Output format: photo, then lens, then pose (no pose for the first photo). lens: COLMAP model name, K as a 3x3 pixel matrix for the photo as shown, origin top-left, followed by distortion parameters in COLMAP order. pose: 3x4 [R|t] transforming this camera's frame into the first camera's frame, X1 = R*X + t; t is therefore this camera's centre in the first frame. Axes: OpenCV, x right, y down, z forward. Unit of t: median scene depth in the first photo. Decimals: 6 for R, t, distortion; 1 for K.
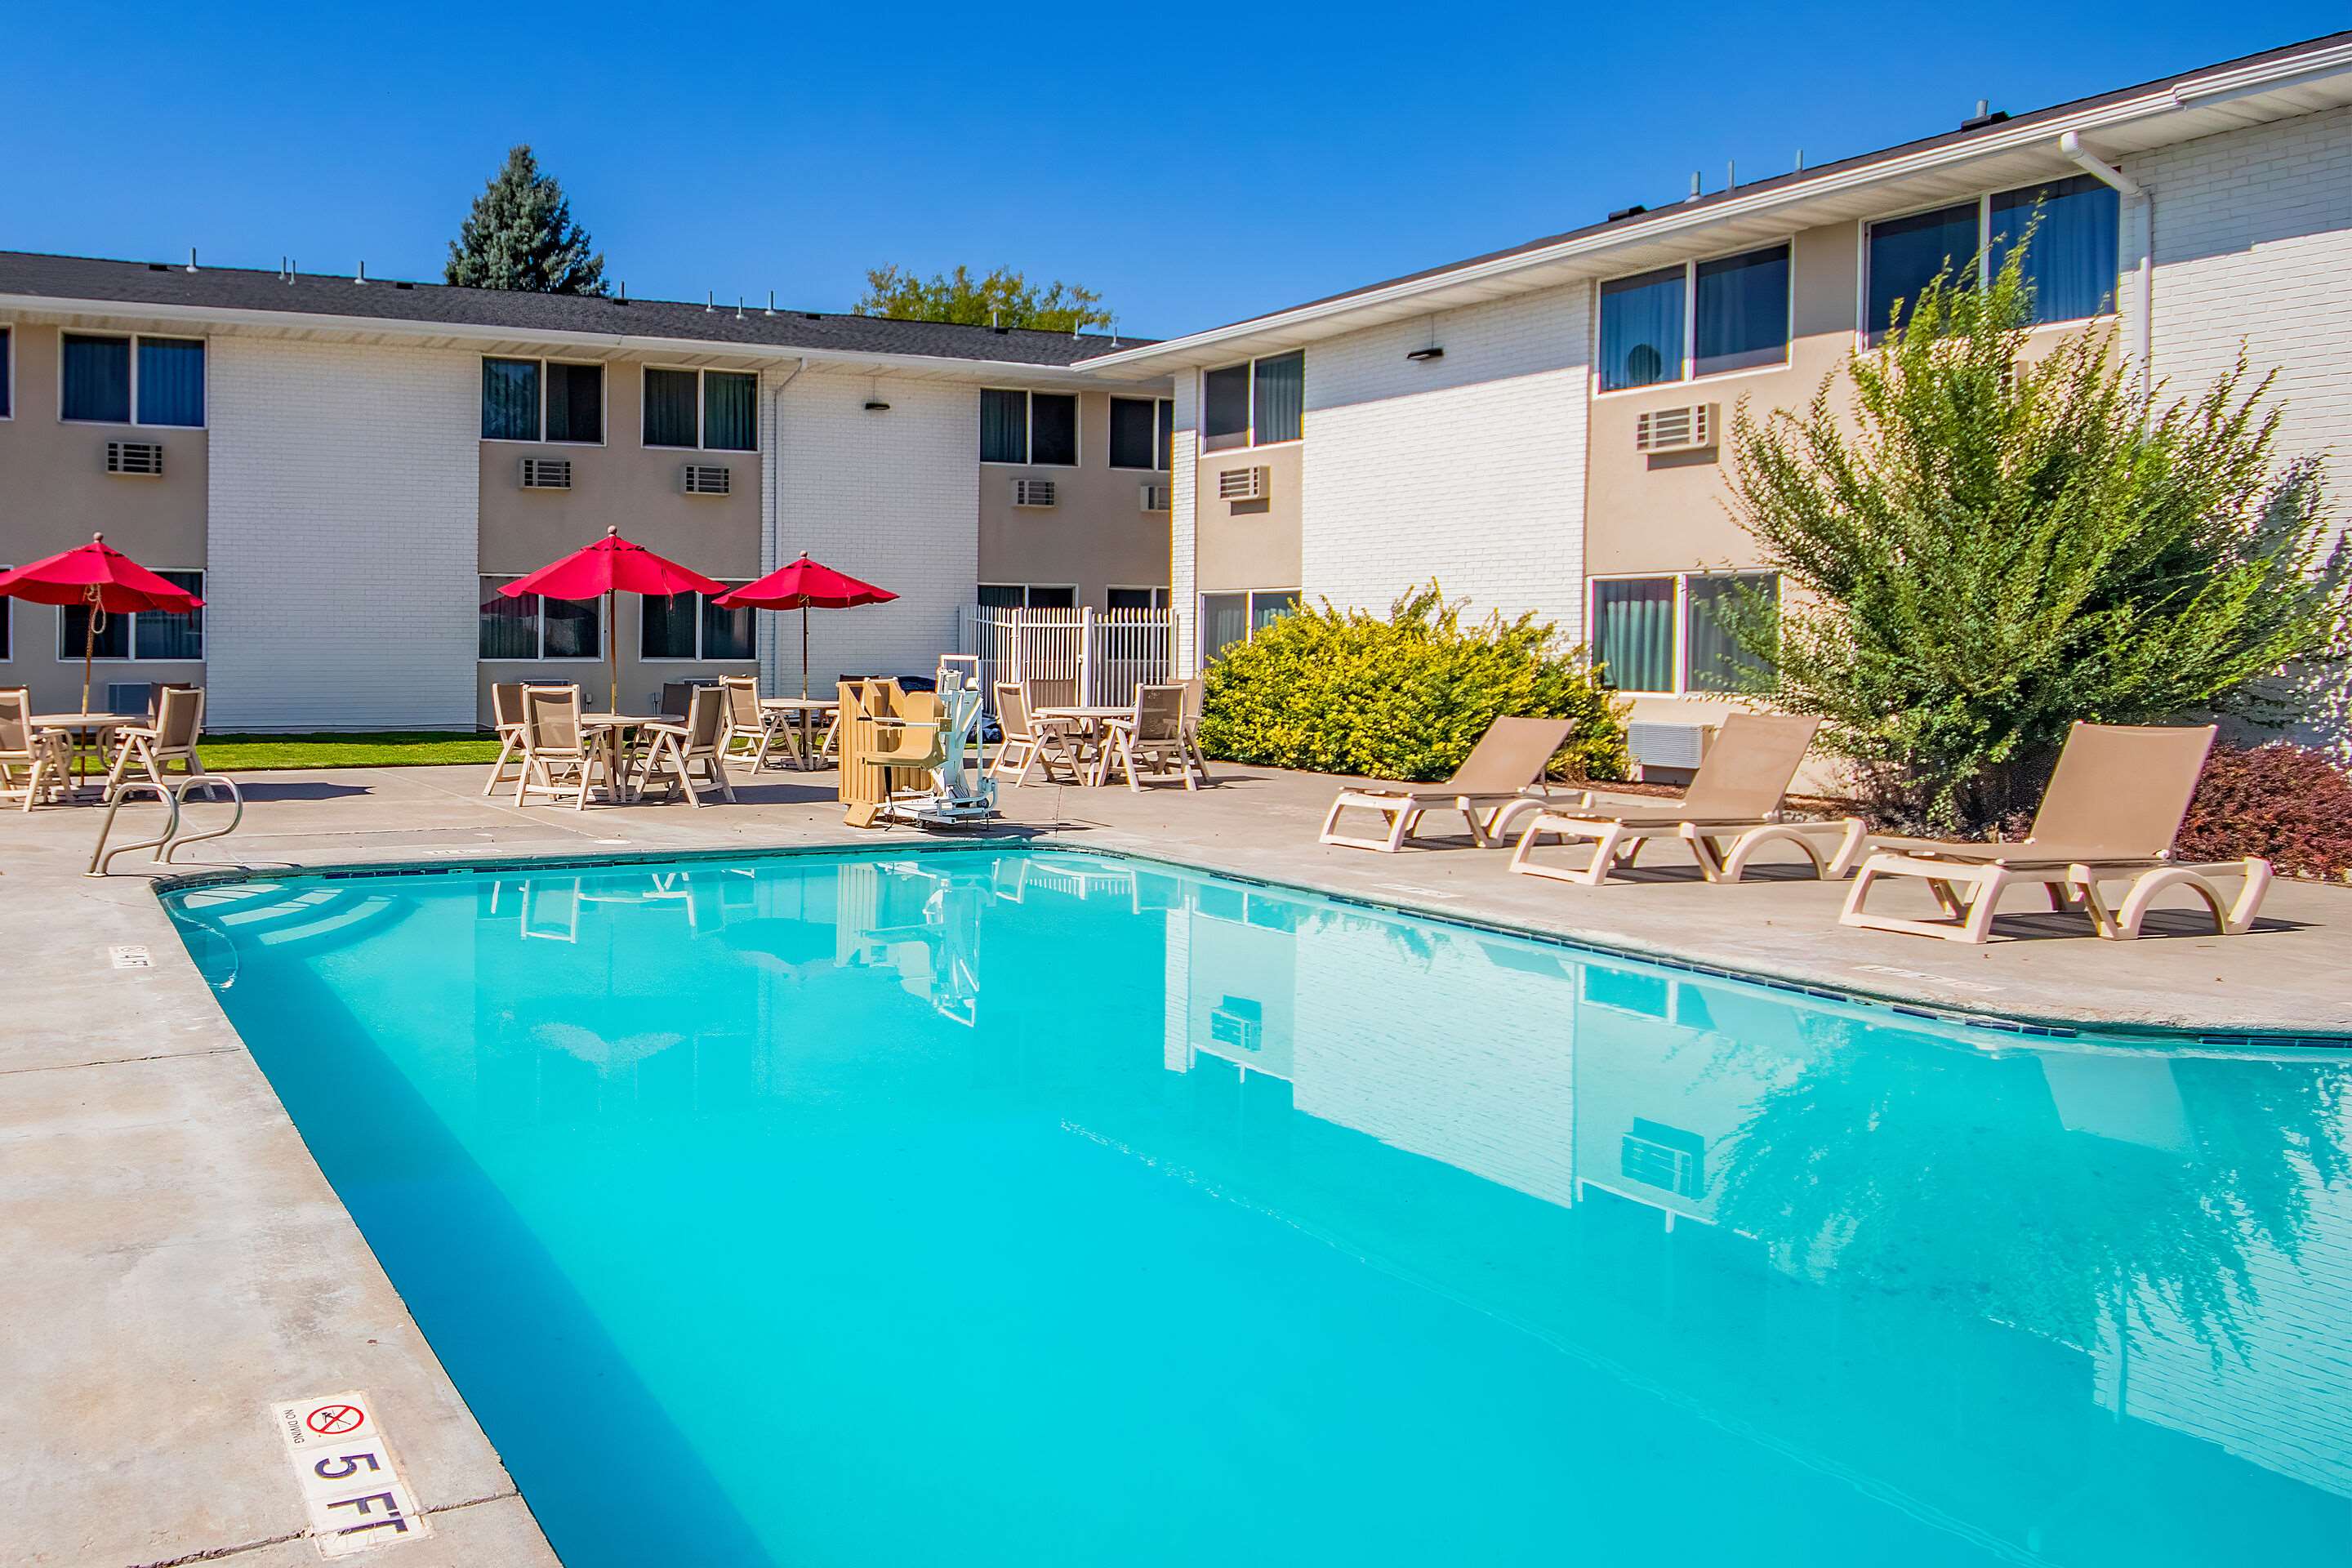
lens RADIAL K [[1818.4, 0, 1176.0], [0, 1818.4, 784.0], [0, 0, 1]] dist [-0.003456, 0.001488]
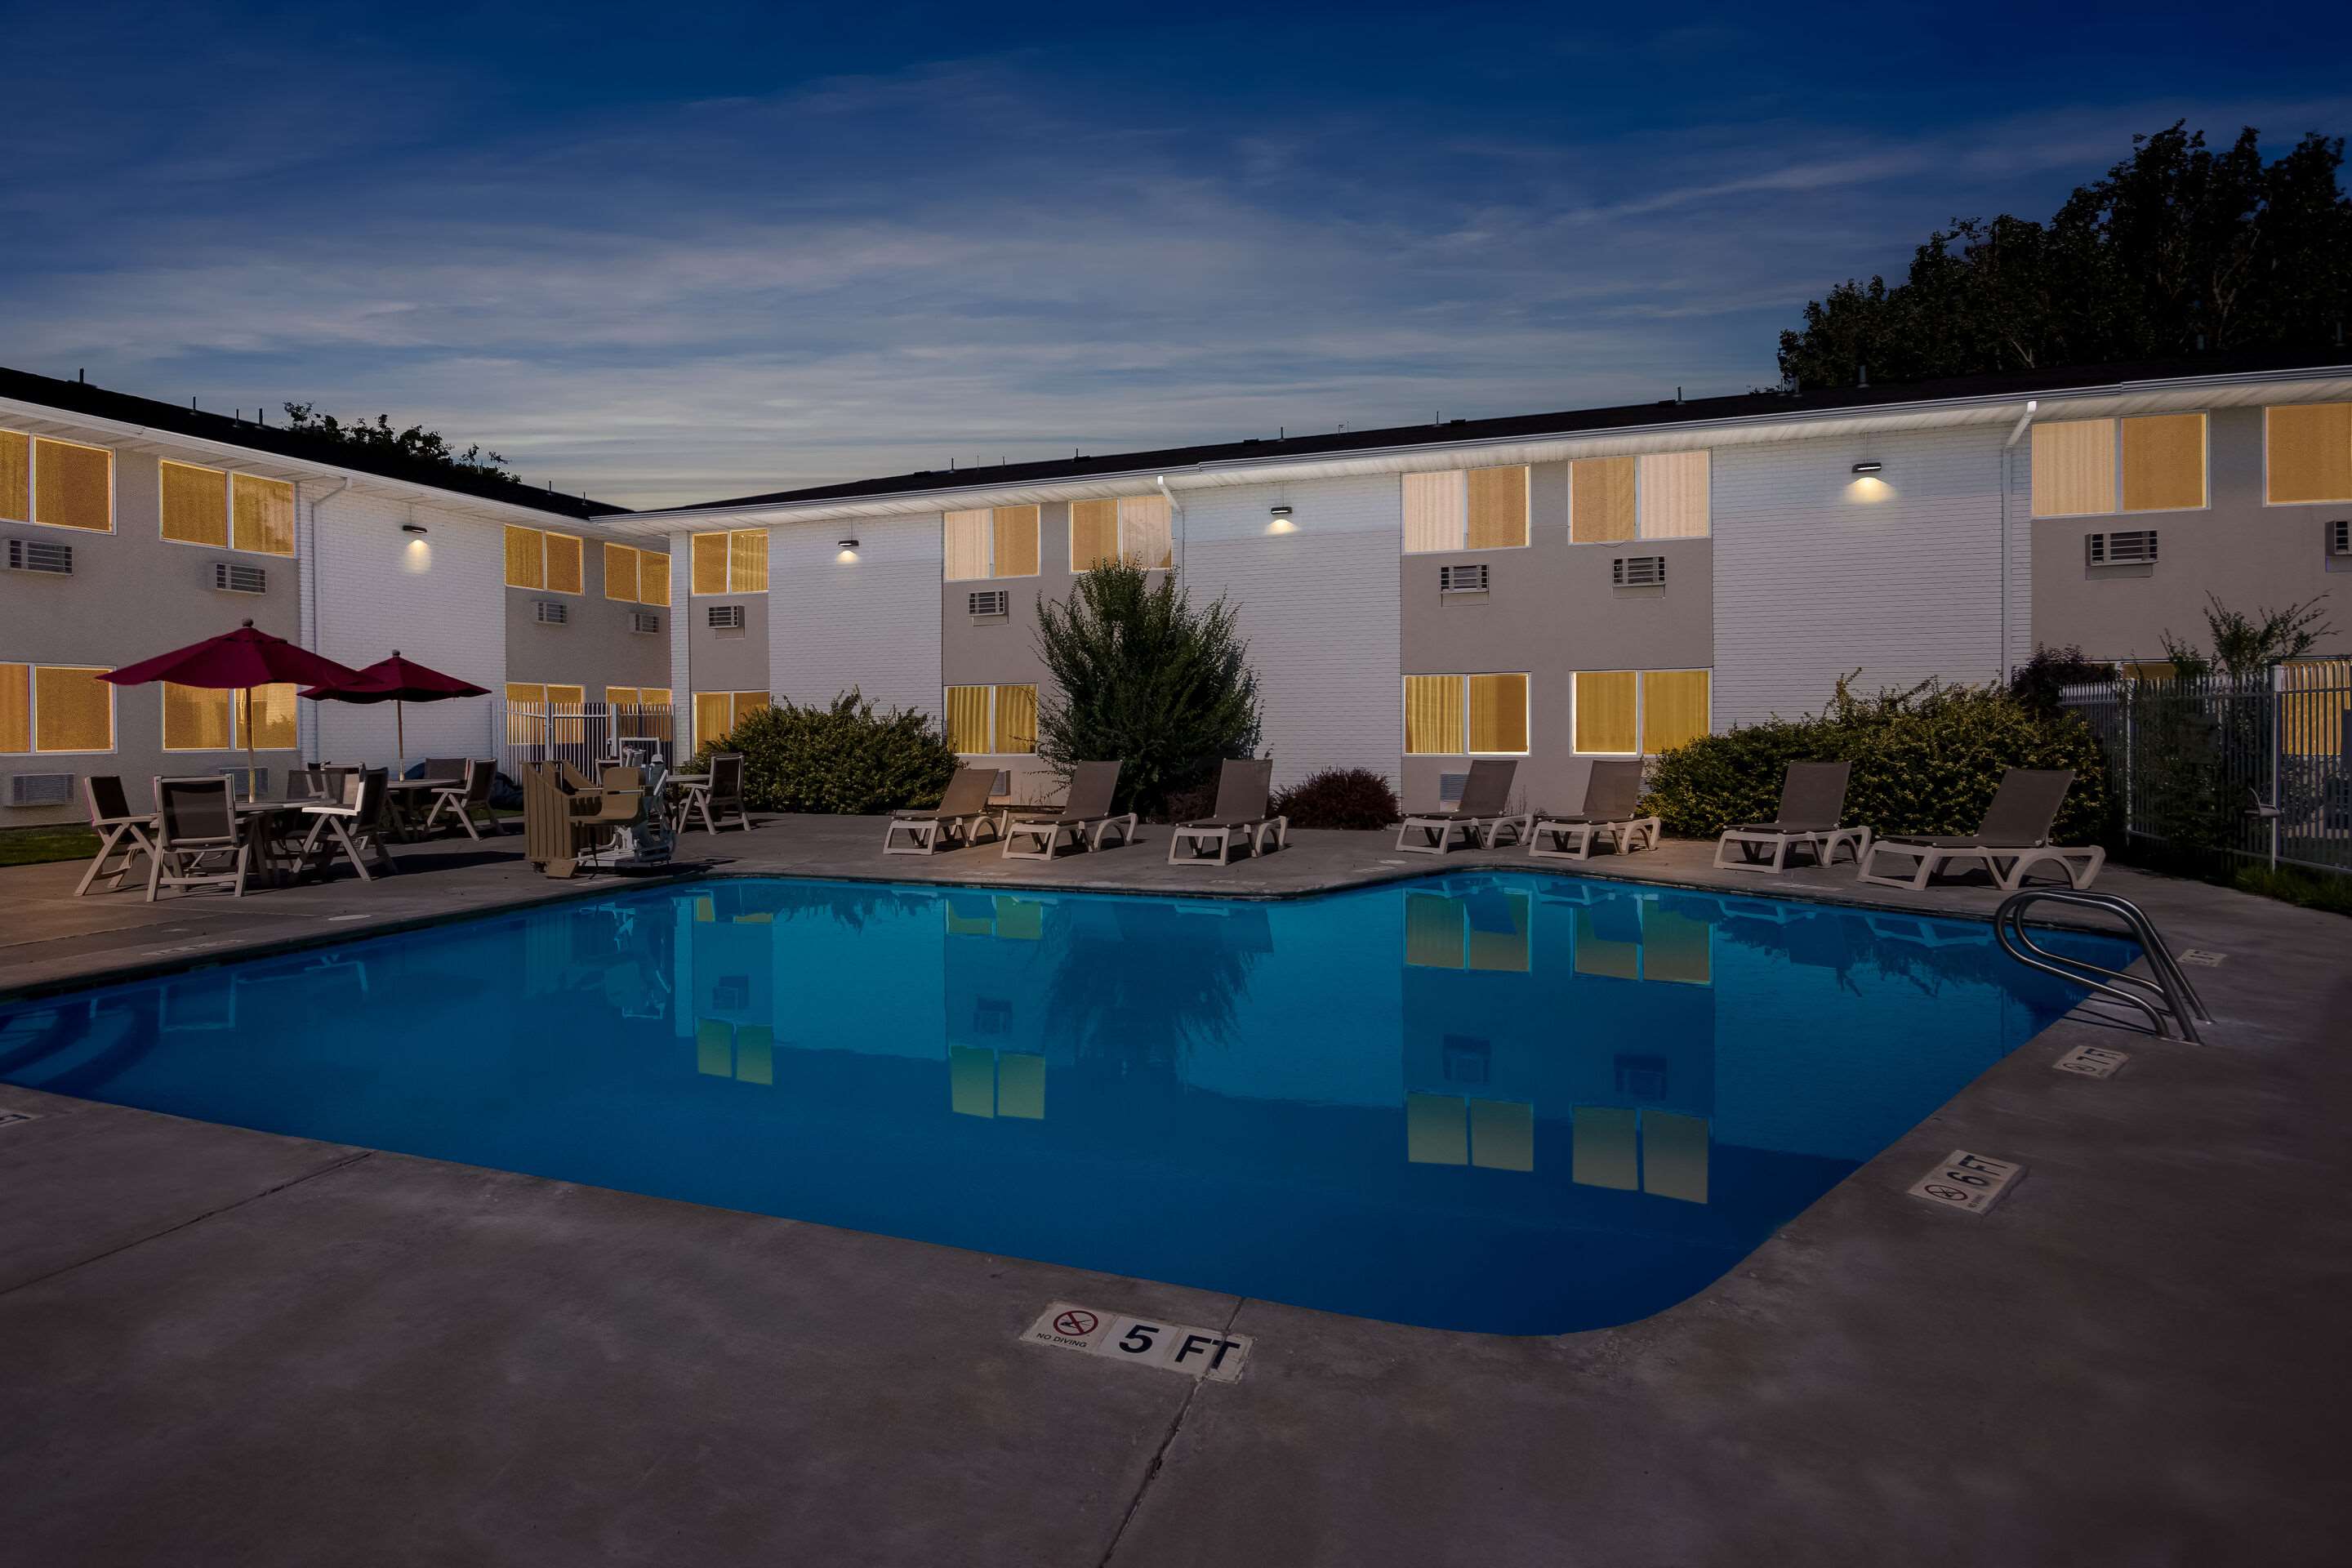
lens RADIAL K [[1095.7, 0, 1176.0], [0, 1095.7, 784.0], [0, 0, 1]] dist [0.002851, 0.000690]
pose [[0.621057, -0.050002, 0.782169, -0.453015], [0.073871, 0.997255, 0.005097, -0.012347], [-0.780277, 0.054614, 0.623046, 0.200547]]
